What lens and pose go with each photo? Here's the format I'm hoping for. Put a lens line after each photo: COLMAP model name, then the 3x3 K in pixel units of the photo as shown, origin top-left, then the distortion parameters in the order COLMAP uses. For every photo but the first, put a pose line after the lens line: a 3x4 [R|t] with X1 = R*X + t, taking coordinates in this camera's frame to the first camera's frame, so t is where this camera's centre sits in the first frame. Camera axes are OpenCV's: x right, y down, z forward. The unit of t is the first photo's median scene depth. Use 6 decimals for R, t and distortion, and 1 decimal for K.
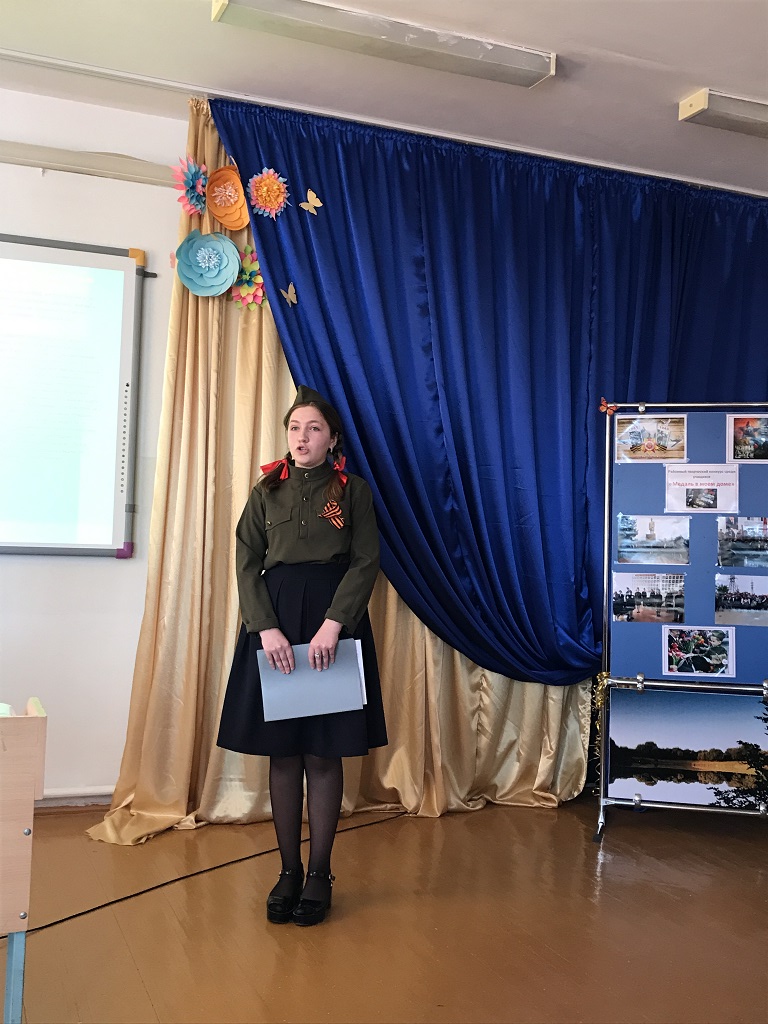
lens RADIAL K [[1075.1, 0, 379.1], [0, 1075.1, 507.2], [0, 0, 1]] dist [0.014117, 0.000000]
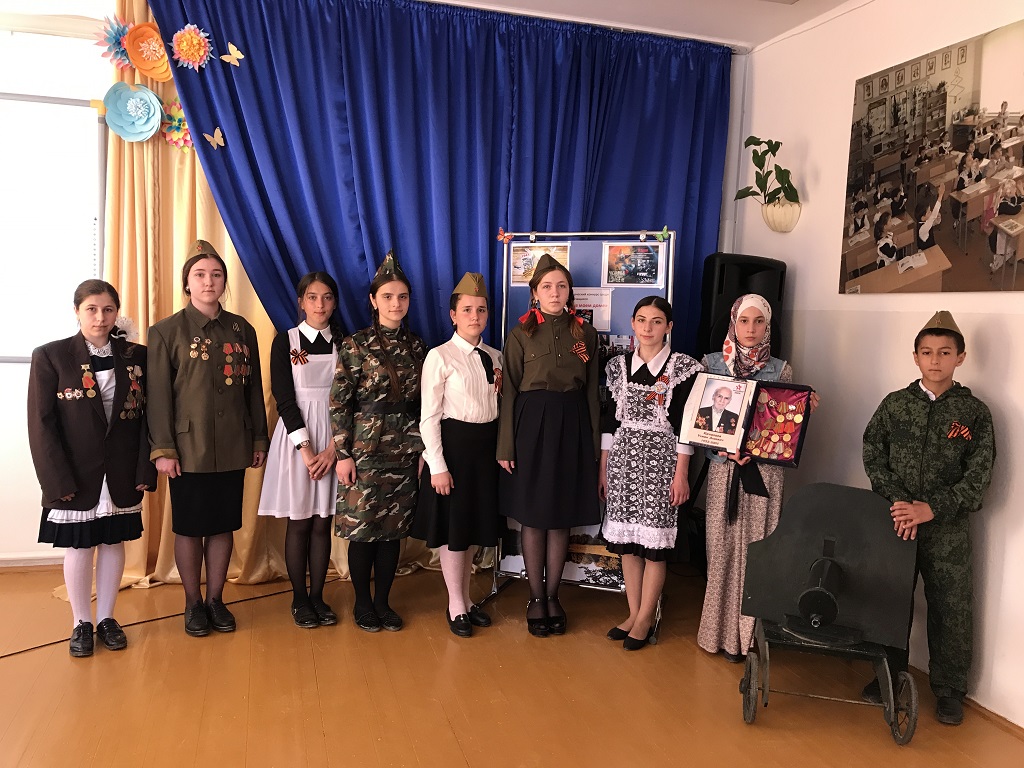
lens RADIAL K [[823.7, 0, 520.3], [0, 823.7, 385.1], [0, 0, 1]] dist [0.016662, -0.013601]
pose [[0.995155, 0.011861, -0.097600, 0.324430], [-0.001078, 0.993954, 0.109794, -0.033267], [0.098312, -0.109157, 0.989151, 0.131075]]
